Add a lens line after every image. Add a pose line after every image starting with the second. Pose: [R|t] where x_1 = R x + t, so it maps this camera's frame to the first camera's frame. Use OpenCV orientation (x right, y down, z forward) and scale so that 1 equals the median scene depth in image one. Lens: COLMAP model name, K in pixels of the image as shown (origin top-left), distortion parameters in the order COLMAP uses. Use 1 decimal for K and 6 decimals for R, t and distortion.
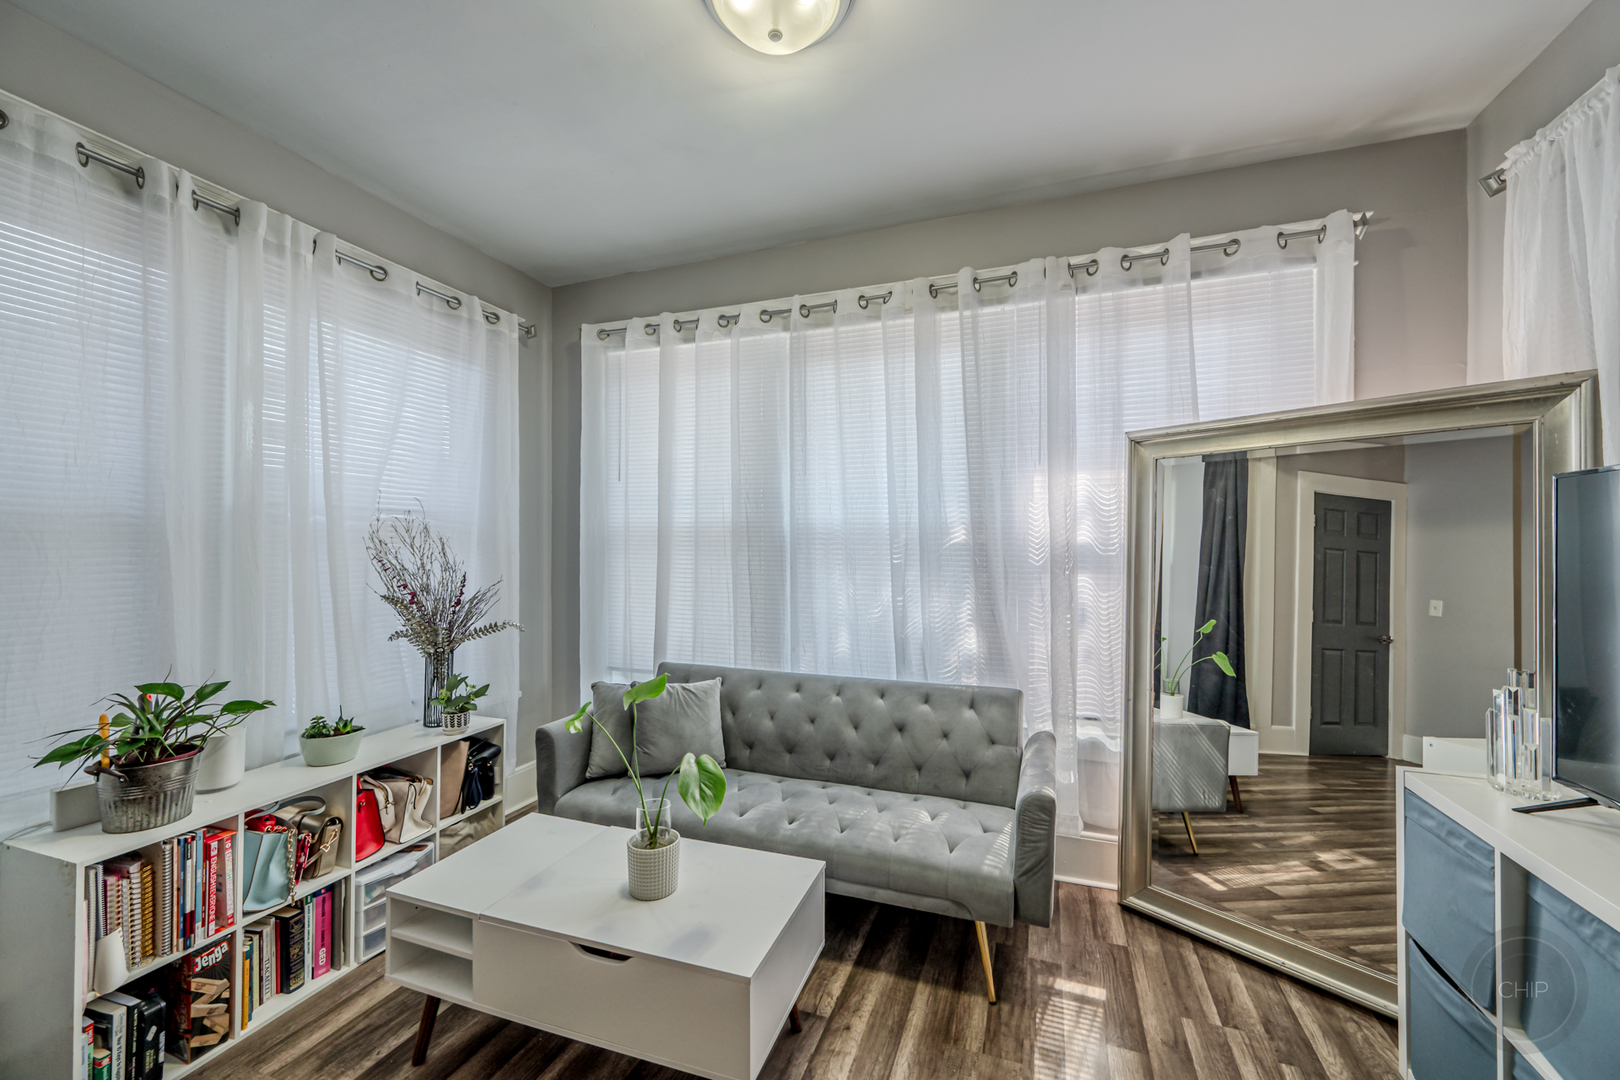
lens RADIAL K [[637.6, 0, 822.3], [0, 637.6, 542.2], [0, 0, 1]] dist [-0.000126, -0.000307]
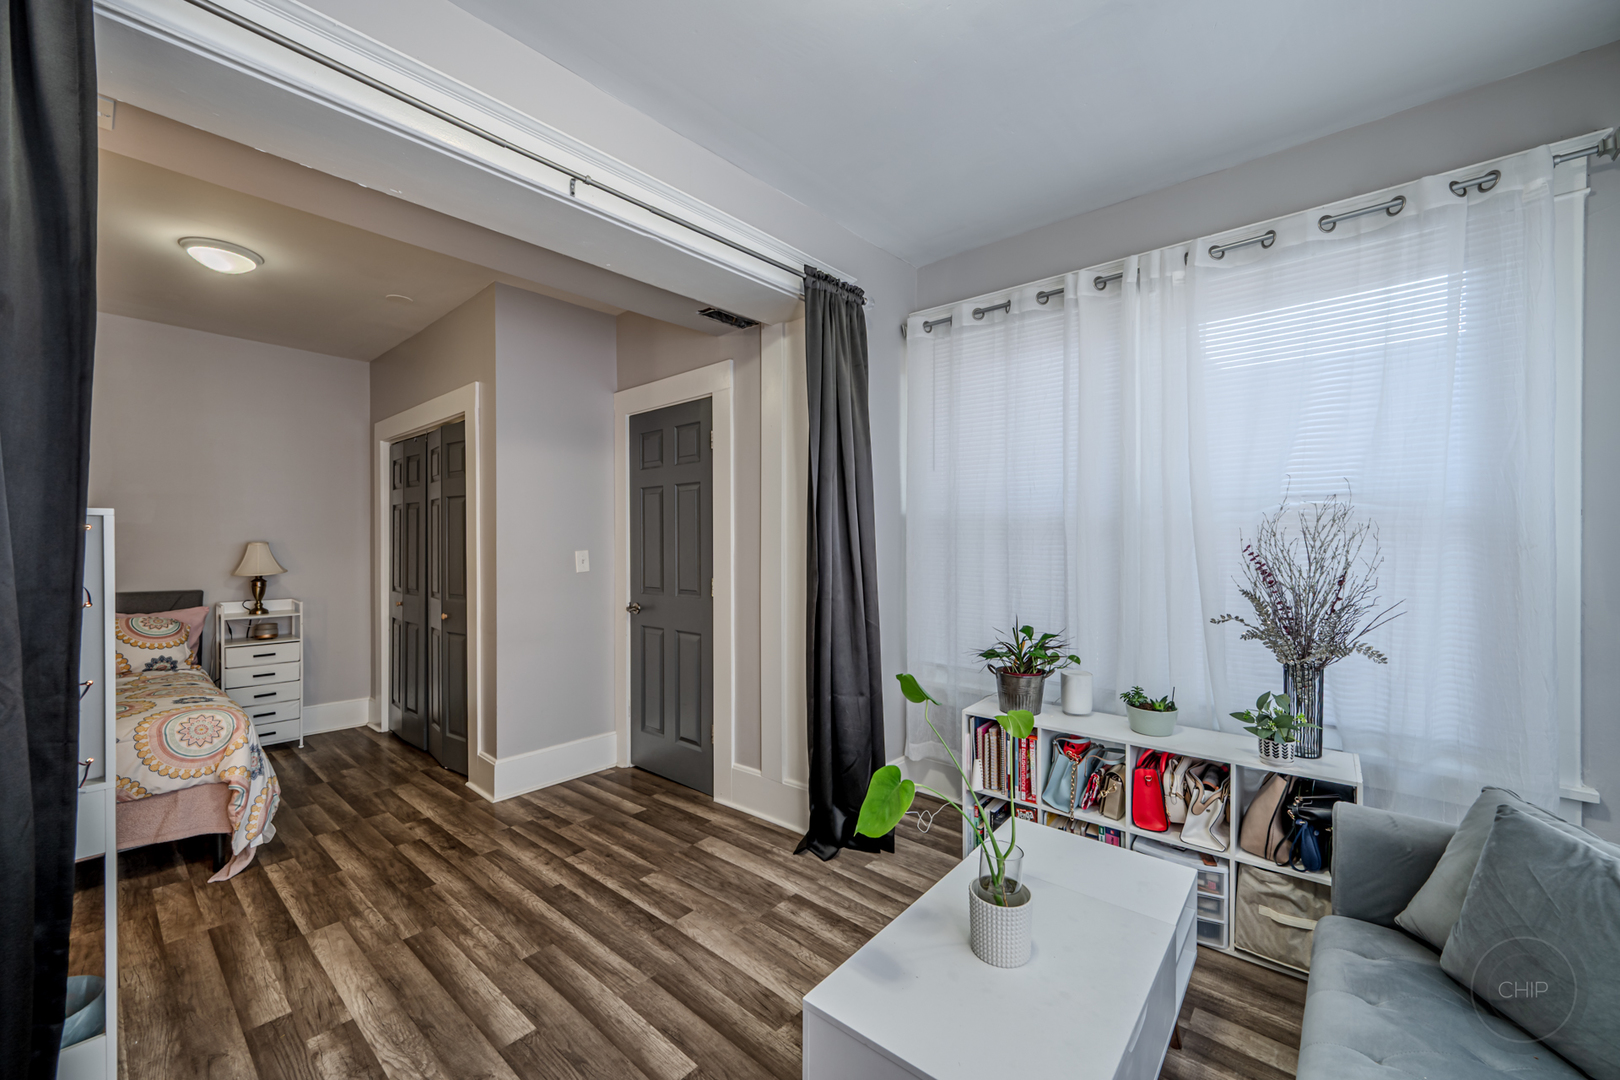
lens RADIAL K [[637.6, 0, 820.5], [0, 637.6, 538.2], [0, 0, 1]] dist [-0.000126, -0.000307]
pose [[-0.362172, 0.006450, -0.932089, 0.137665], [0.010948, 0.999937, 0.002666, -0.000589], [0.932047, -0.009239, -0.362219, 0.254681]]
